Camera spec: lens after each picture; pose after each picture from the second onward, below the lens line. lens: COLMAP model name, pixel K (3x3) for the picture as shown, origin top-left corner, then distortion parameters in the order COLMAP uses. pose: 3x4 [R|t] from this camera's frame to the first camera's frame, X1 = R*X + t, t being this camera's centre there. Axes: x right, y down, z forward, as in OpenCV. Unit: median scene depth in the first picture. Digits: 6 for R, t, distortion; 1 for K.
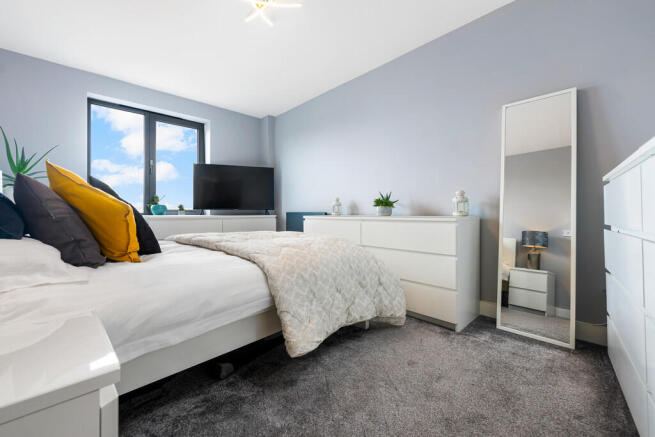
lens RADIAL K [[265.1, 0, 324.9], [0, 265.1, 214.1], [0, 0, 1]] dist [-0.000321, -0.000139]
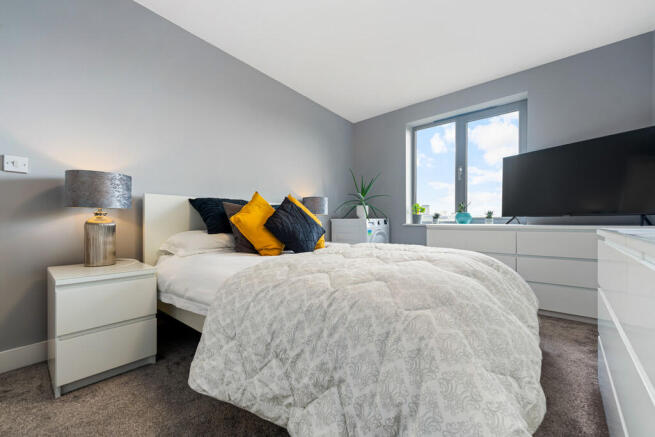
lens RADIAL K [[265.1, 0, 325.5], [0, 265.1, 221.7], [0, 0, 1]] dist [-0.000321, -0.000139]
pose [[0.057673, 0.002057, -0.998333, 0.260375], [-0.002618, 0.999995, 0.001909, -0.002787], [0.998332, 0.002503, 0.057678, 0.446022]]
